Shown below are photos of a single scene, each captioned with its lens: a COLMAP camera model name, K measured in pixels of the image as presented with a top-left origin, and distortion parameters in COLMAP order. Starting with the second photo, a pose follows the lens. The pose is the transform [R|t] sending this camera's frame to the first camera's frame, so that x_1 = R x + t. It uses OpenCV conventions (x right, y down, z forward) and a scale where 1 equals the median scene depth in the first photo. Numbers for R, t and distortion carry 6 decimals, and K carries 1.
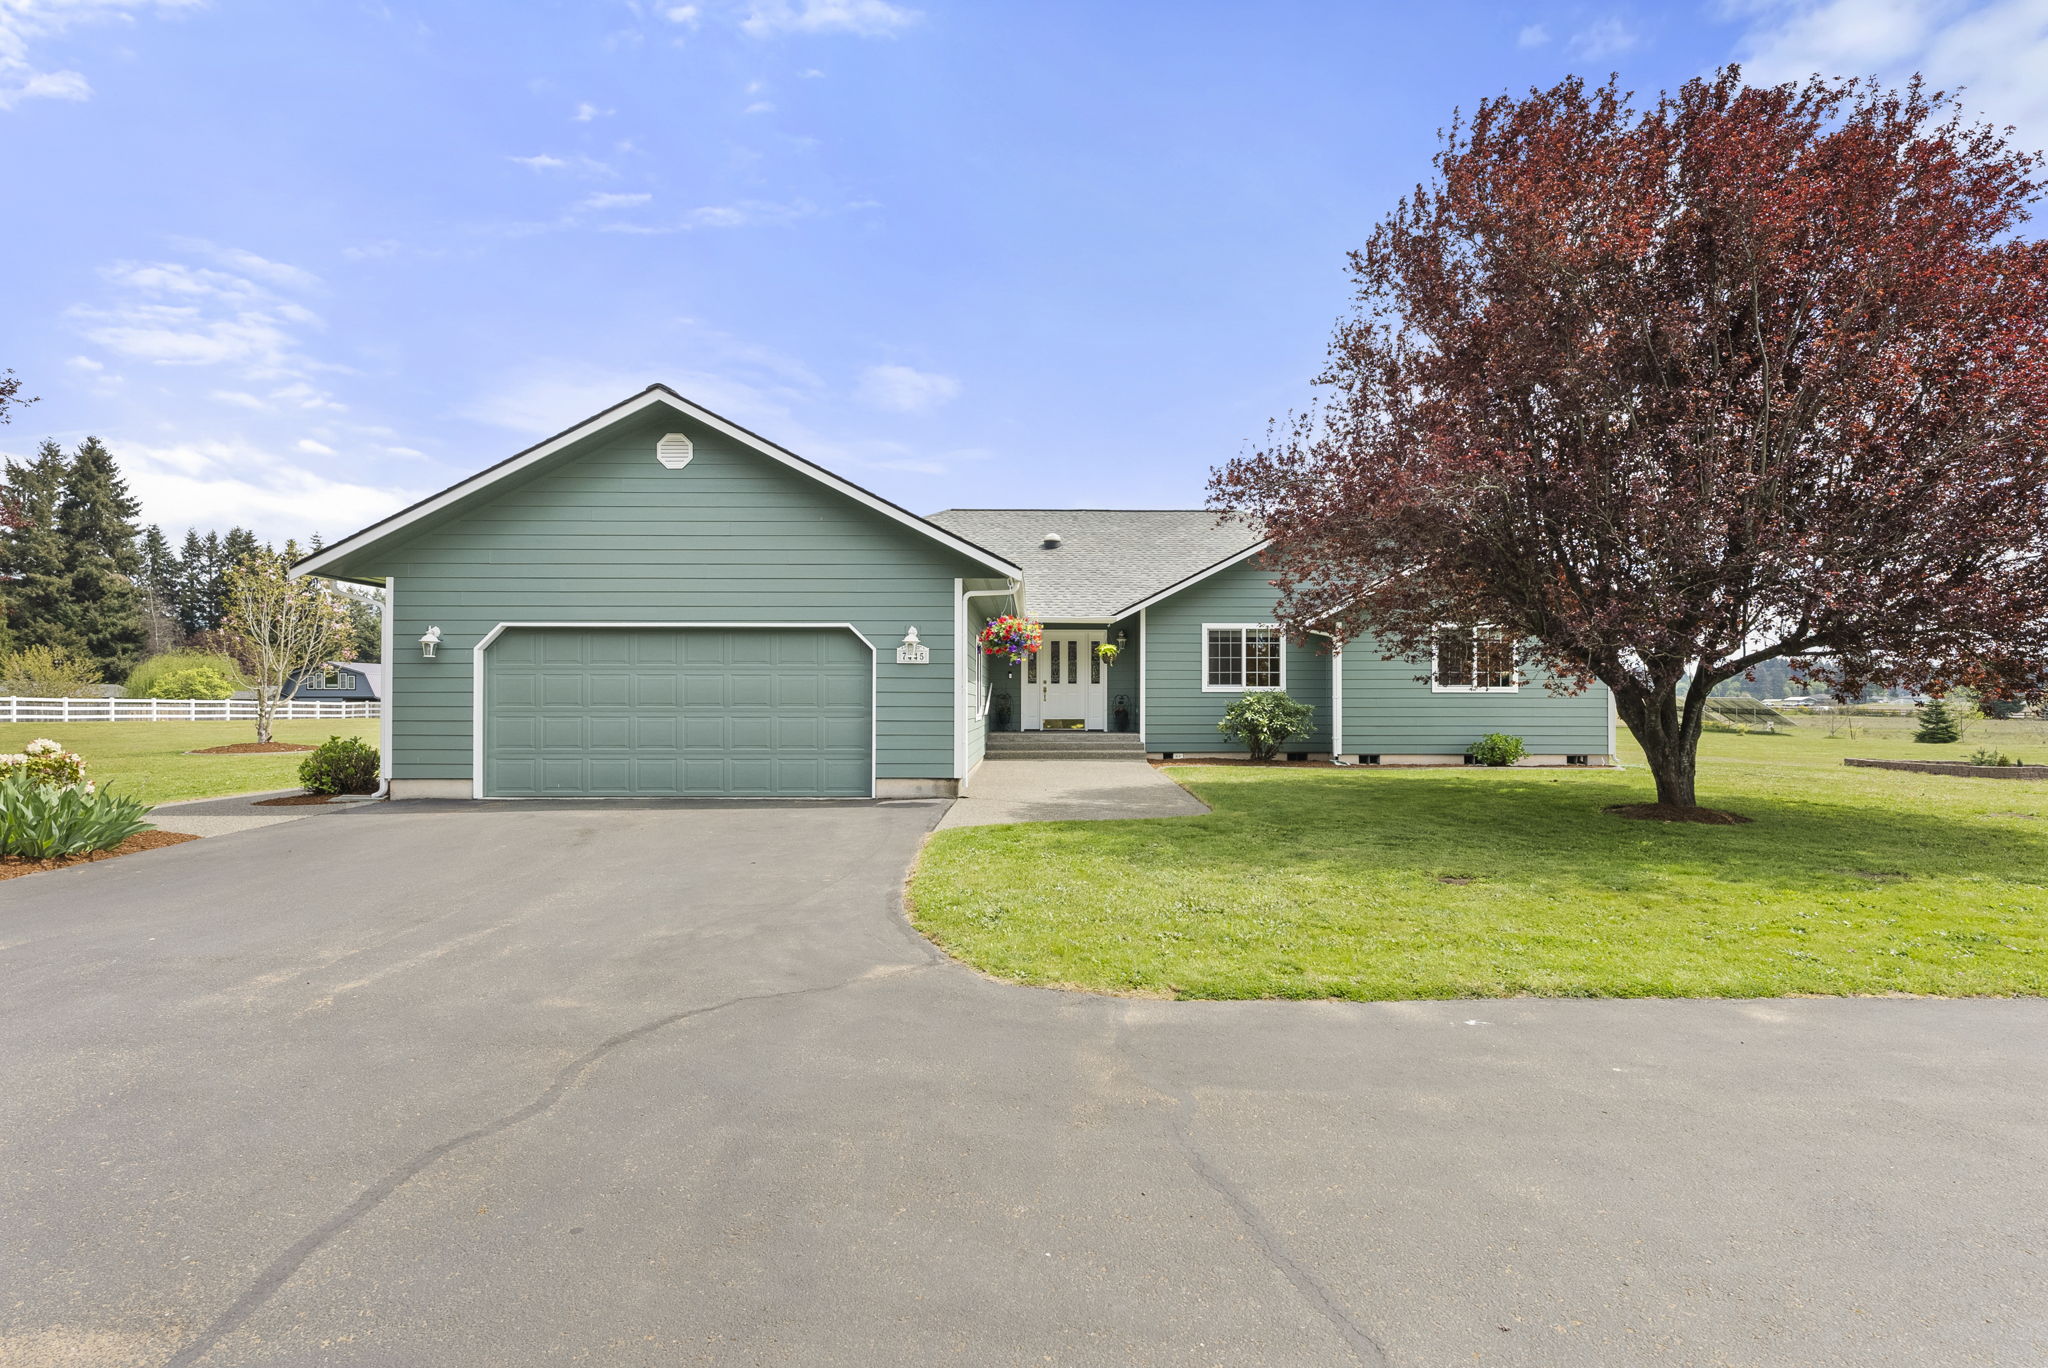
lens RADIAL K [[1029.1, 0, 1025.6], [0, 1029.1, 688.1], [0, 0, 1]] dist [-0.005534, 0.000161]
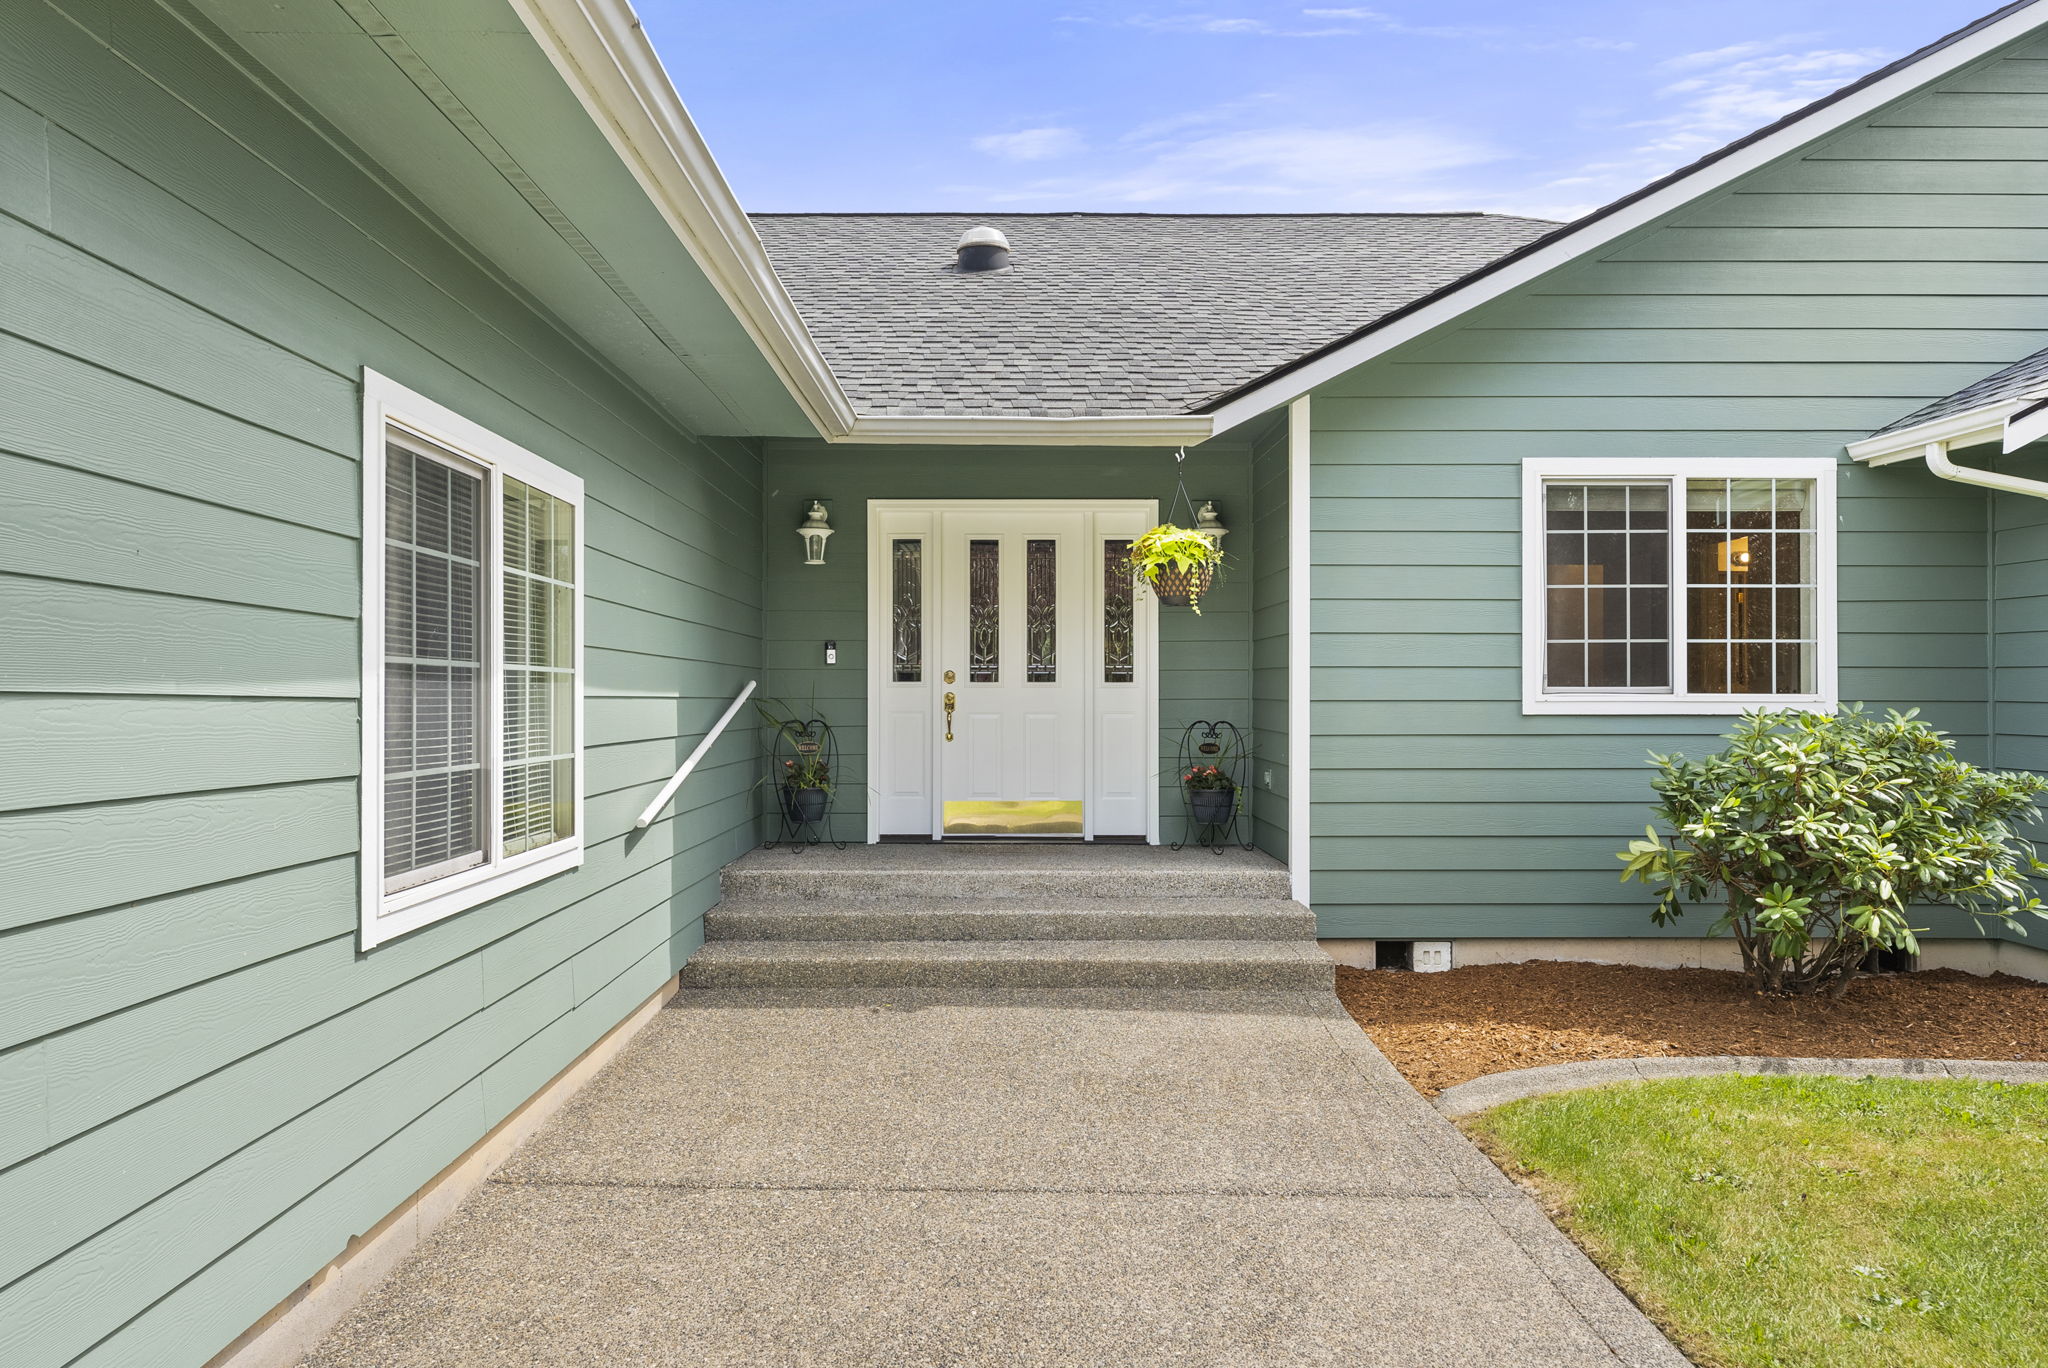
lens RADIAL K [[1029.1, 0, 1022.1], [0, 1029.1, 681.3], [0, 0, 1]] dist [-0.005534, 0.000161]
pose [[0.999965, 0.001562, 0.008162, 0.039463], [-0.001546, 0.999997, -0.002000, -0.003996], [-0.008165, 0.001987, 0.999965, 0.734015]]
